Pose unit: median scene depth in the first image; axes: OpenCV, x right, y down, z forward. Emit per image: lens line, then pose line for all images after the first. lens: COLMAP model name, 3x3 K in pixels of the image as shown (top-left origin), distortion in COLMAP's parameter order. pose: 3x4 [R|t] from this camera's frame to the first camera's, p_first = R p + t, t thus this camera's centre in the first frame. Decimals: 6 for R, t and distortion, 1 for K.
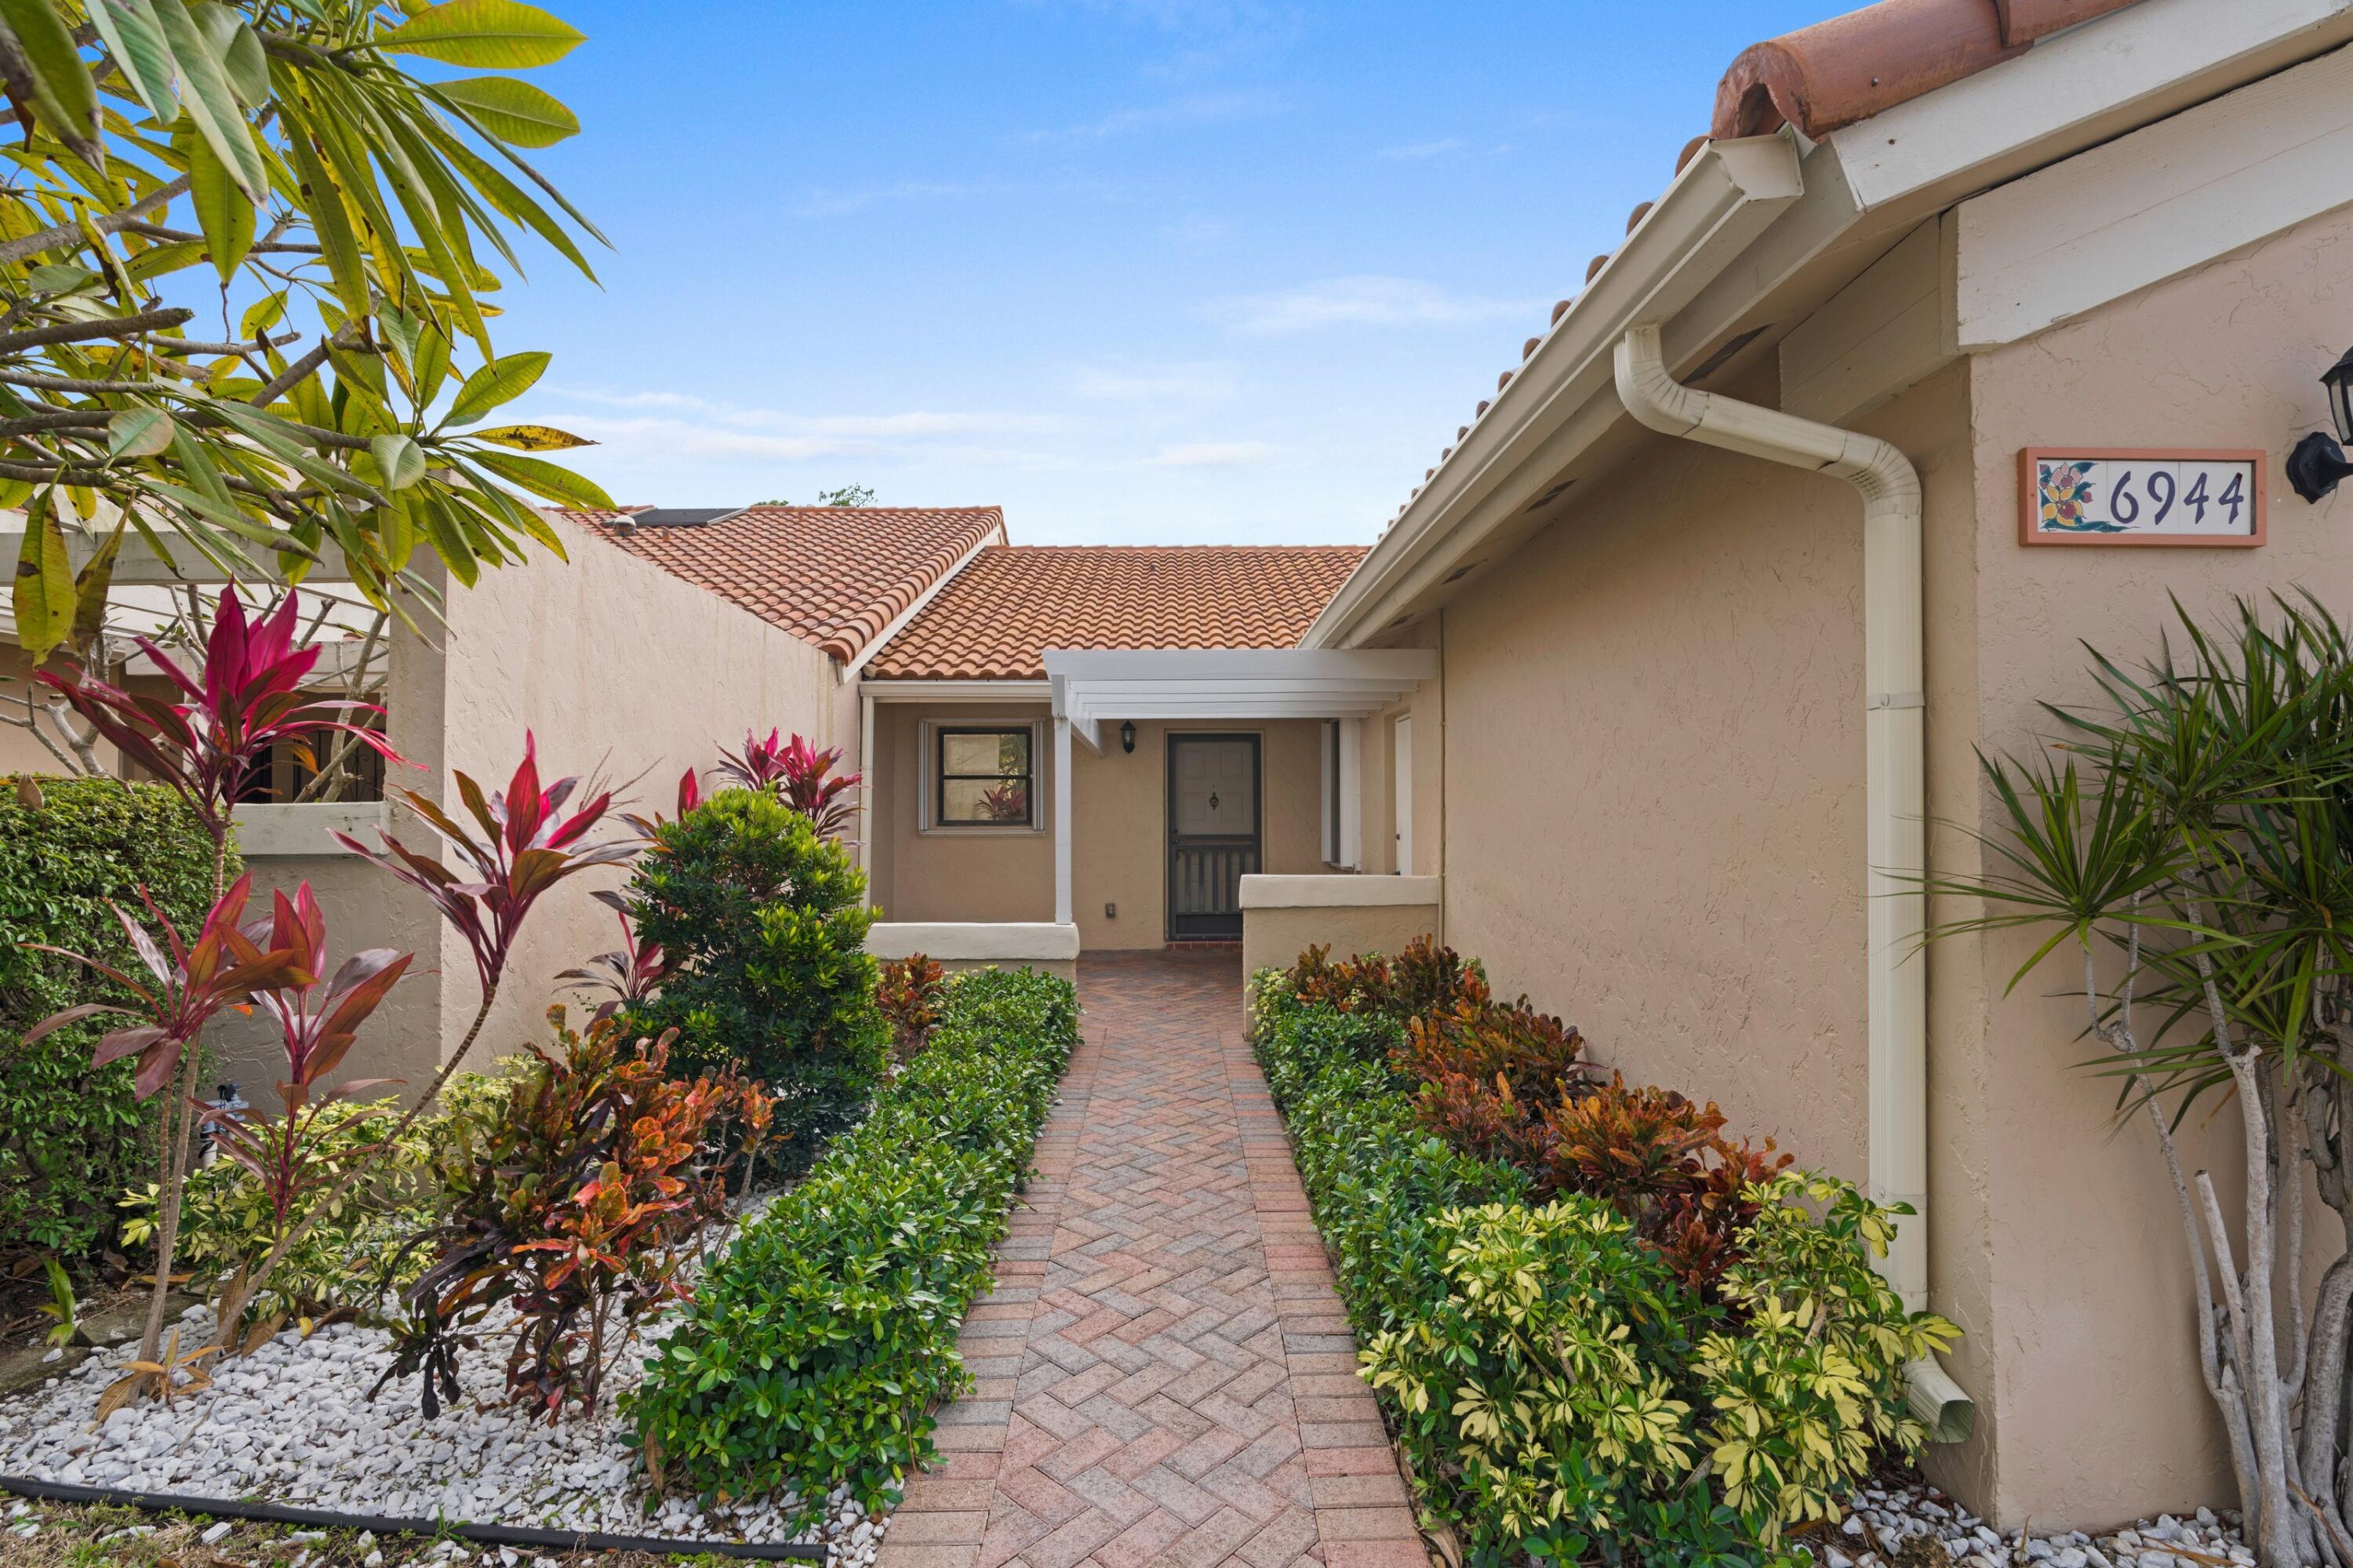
lens RADIAL K [[1070.2, 0, 1176.5], [0, 1070.2, 784.0], [0, 0, 1]] dist [-0.004717, 0.000124]
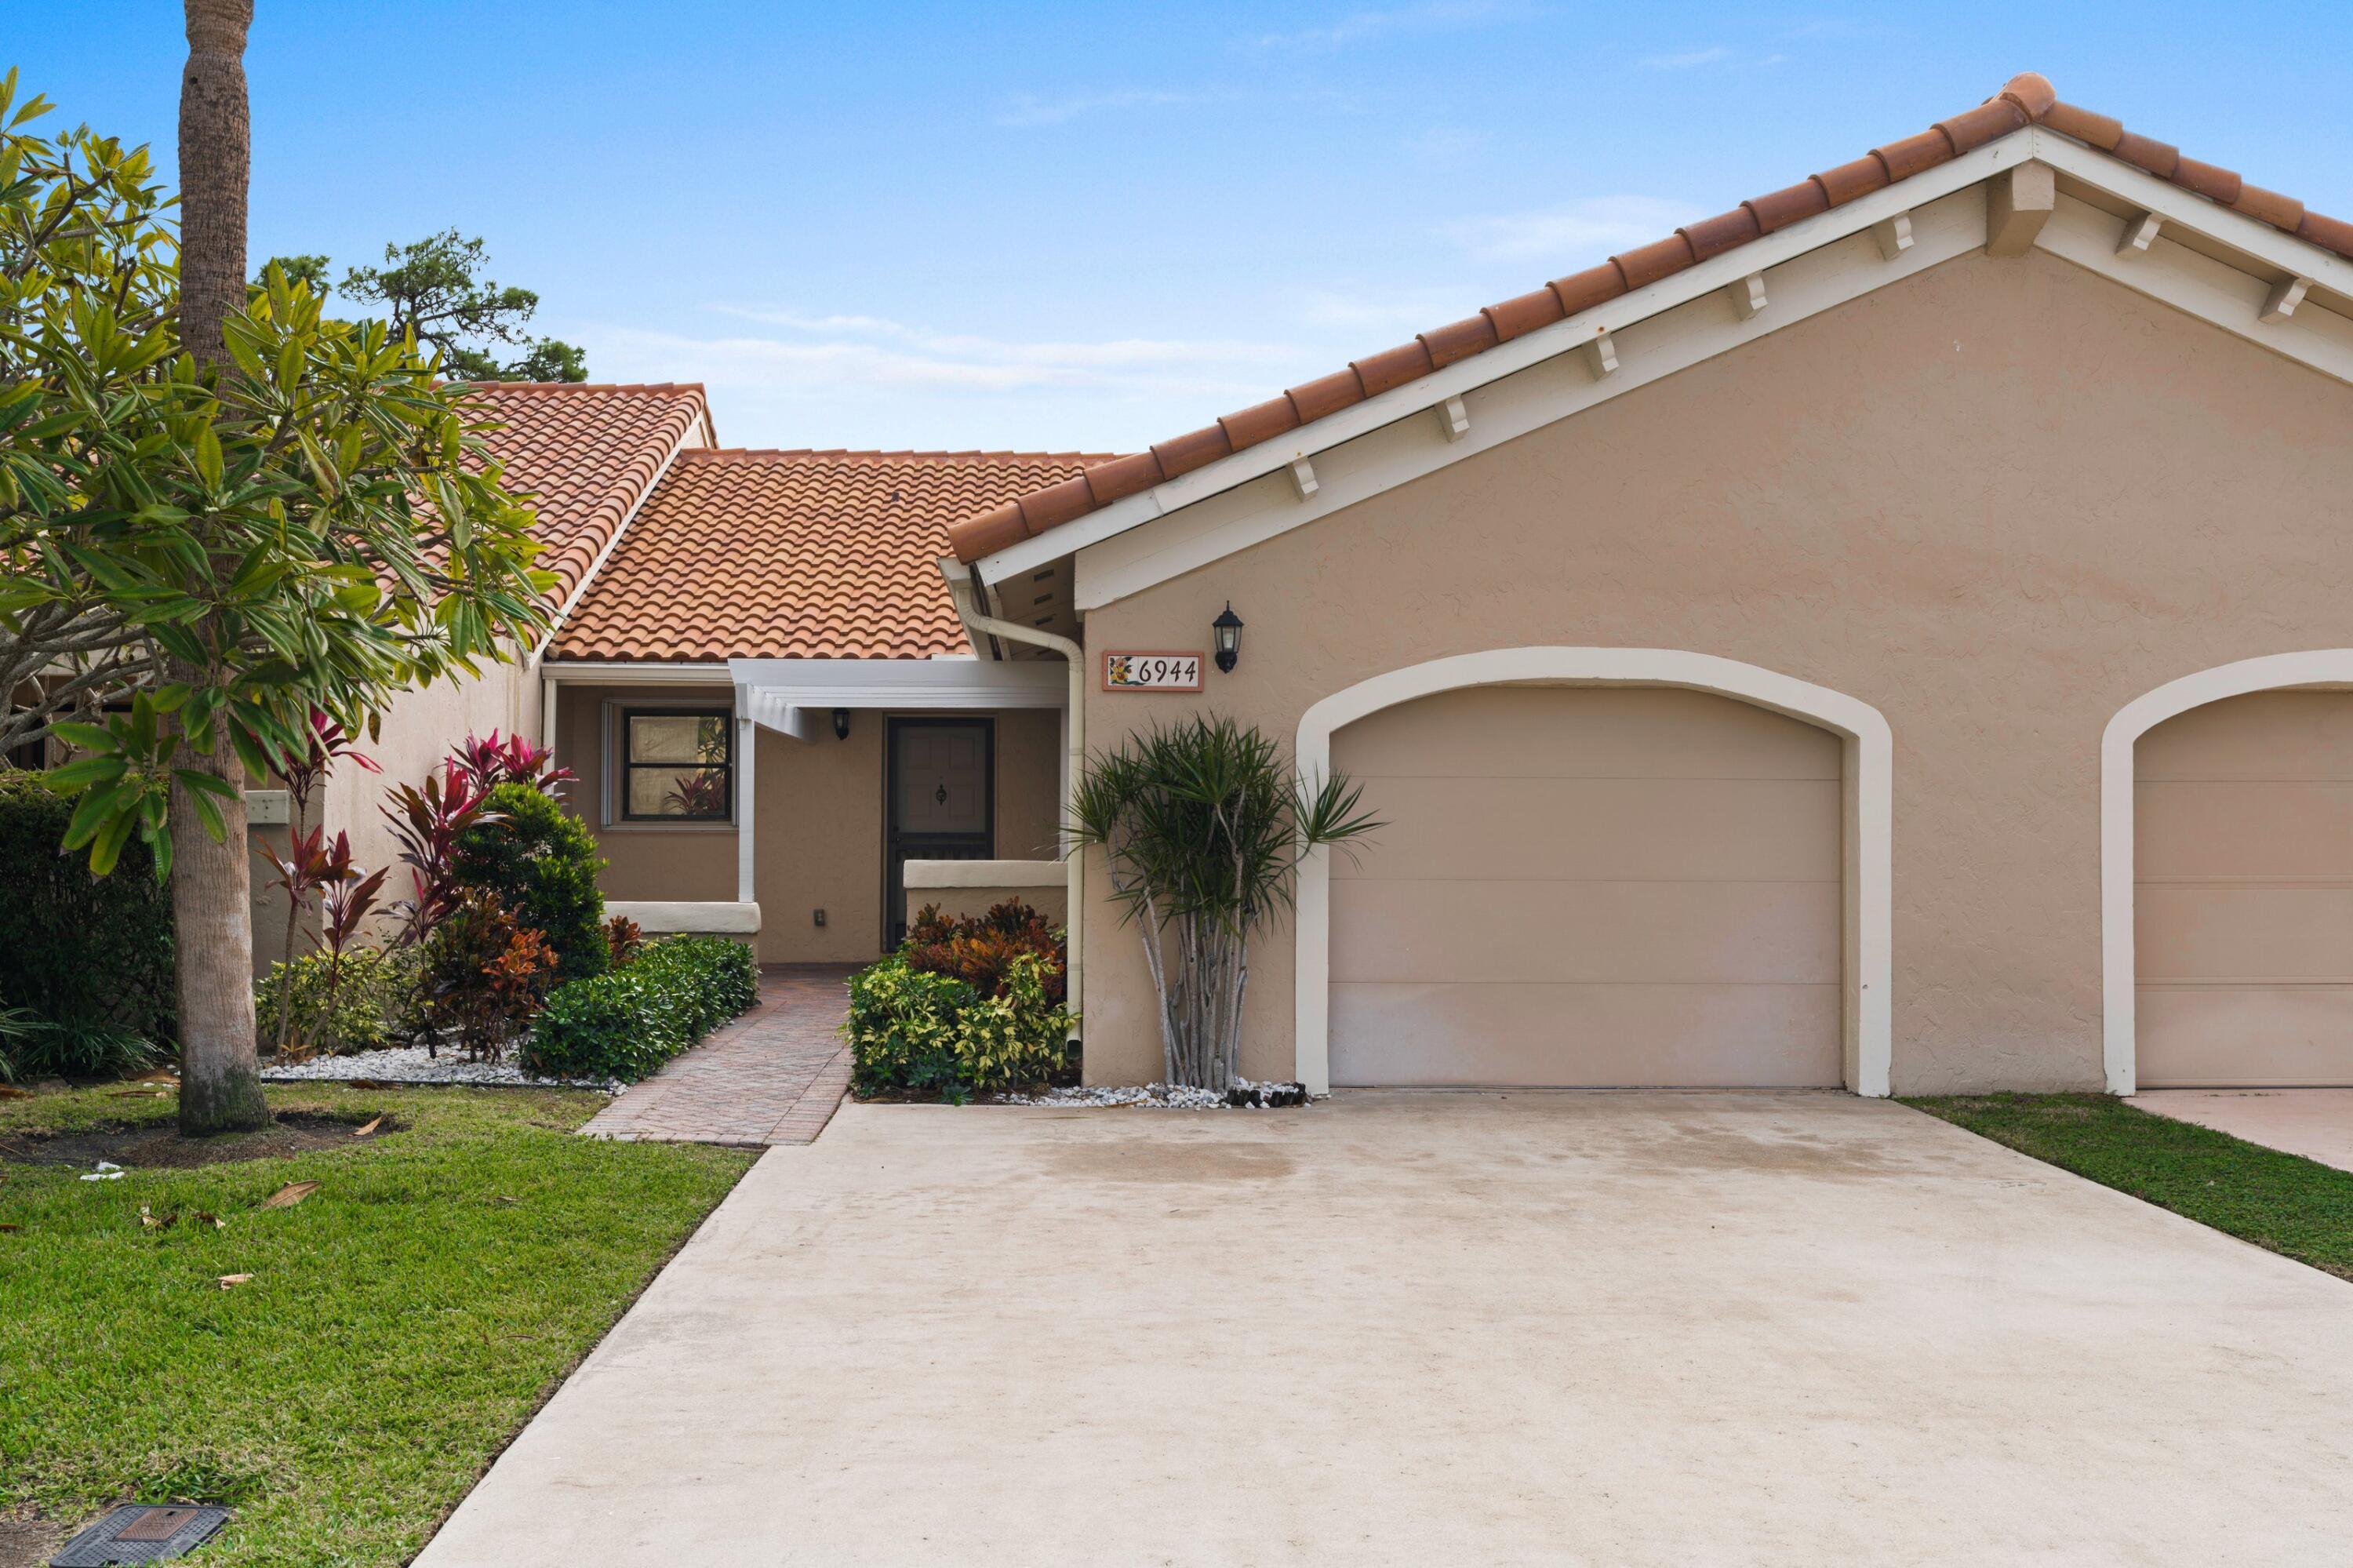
lens RADIAL K [[2293.7, 0, 1176.7], [0, 2293.7, 747.5], [0, 0, 1]] dist [0.016796, 0.006398]
pose [[0.999325, 0.006902, 0.036093, 0.182714], [-0.006708, 0.999962, -0.005511, -0.015306], [-0.036130, 0.005265, 0.999333, -1.009057]]
